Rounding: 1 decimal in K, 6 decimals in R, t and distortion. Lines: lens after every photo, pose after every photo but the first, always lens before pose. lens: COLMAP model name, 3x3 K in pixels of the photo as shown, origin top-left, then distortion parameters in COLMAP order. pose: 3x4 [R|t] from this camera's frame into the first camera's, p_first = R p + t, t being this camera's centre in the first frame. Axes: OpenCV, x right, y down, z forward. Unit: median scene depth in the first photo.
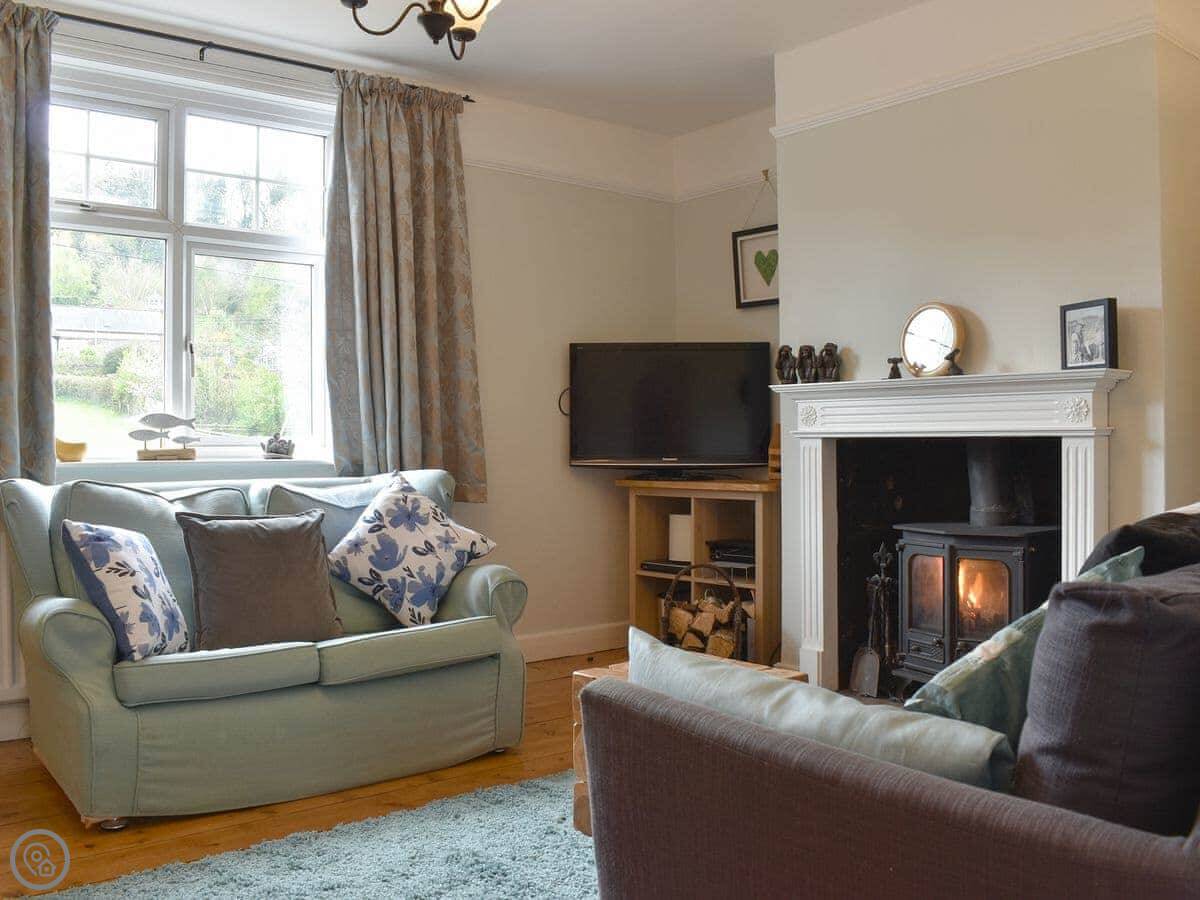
lens RADIAL K [[1109.8, 0, 599.8], [0, 1109.8, 427.7], [0, 0, 1]] dist [-0.131269, 0.001918]
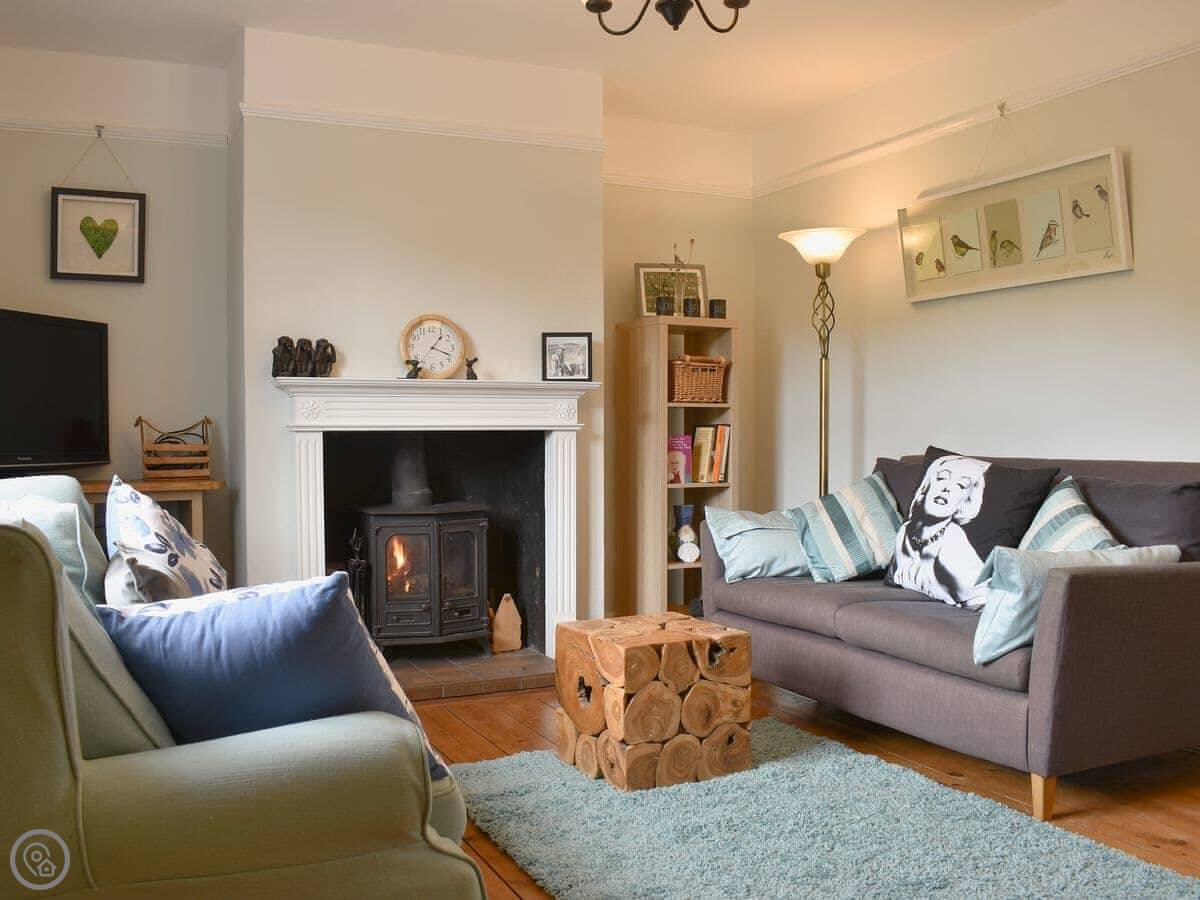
lens RADIAL K [[1066.7, 0, 550.7], [0, 1066.7, 456.6], [0, 0, 1]] dist [-0.097735, 0.020631]
pose [[0.236285, -0.017683, 0.971523, -0.789224], [-0.006165, 0.999787, 0.019697, 0.013524], [-0.971664, -0.010644, 0.236125, 0.628574]]
